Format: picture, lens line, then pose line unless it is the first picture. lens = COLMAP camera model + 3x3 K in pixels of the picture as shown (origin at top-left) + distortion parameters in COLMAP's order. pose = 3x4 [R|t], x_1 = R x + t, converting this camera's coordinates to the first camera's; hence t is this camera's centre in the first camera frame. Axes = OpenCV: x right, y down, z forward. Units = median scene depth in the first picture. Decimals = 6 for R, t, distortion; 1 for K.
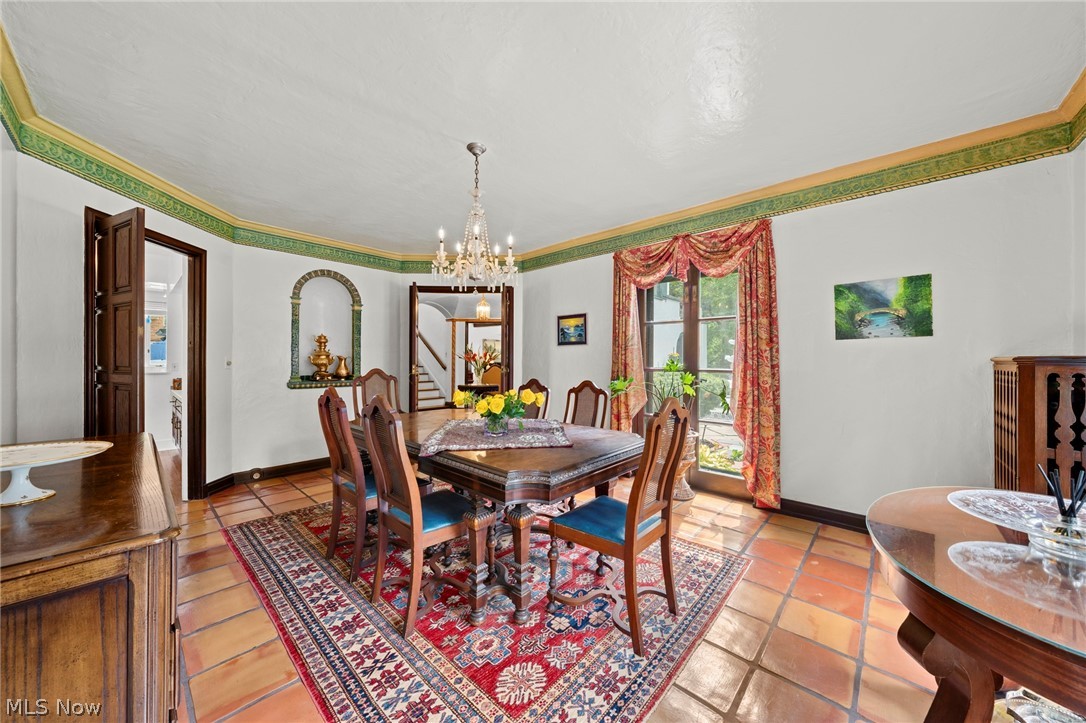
lens RADIAL K [[394.3, 0, 542.4], [0, 394.3, 360.1], [0, 0, 1]] dist [-0.002963, -0.000122]
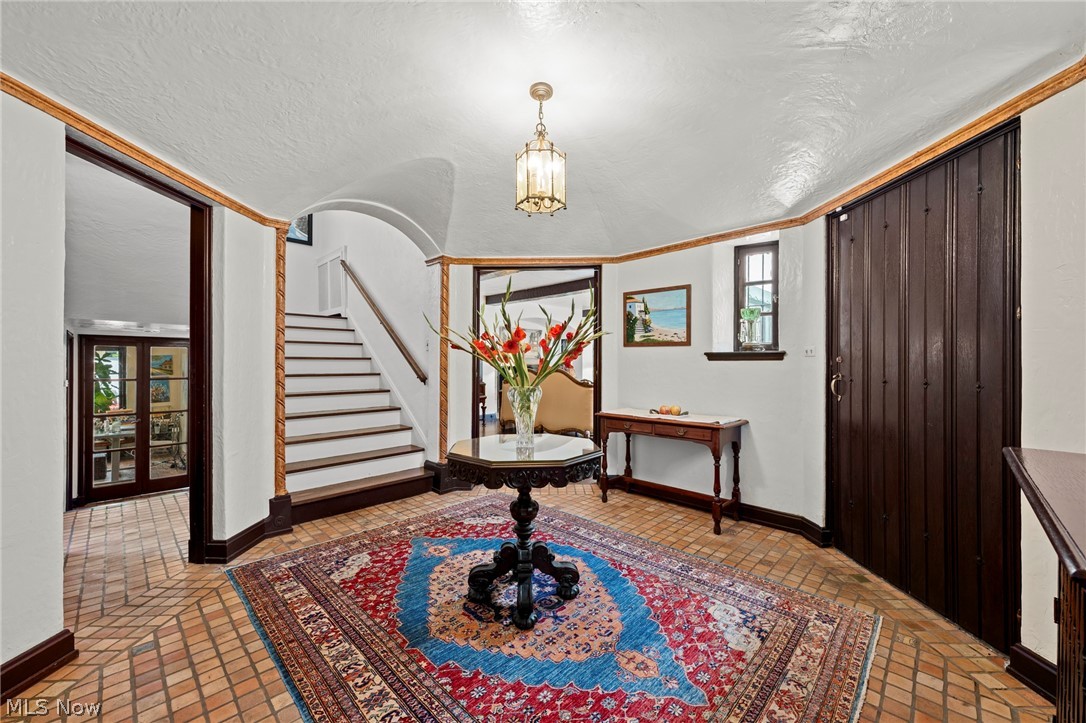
lens RADIAL K [[420.5, 0, 546.2], [0, 420.5, 361.6], [0, 0, 1]] dist [-0.000221, -0.000078]
pose [[0.999982, -0.002160, -0.005608, -0.118346], [0.002172, 0.999995, 0.002240, 0.001323], [0.005603, -0.002252, 0.999982, 0.567907]]
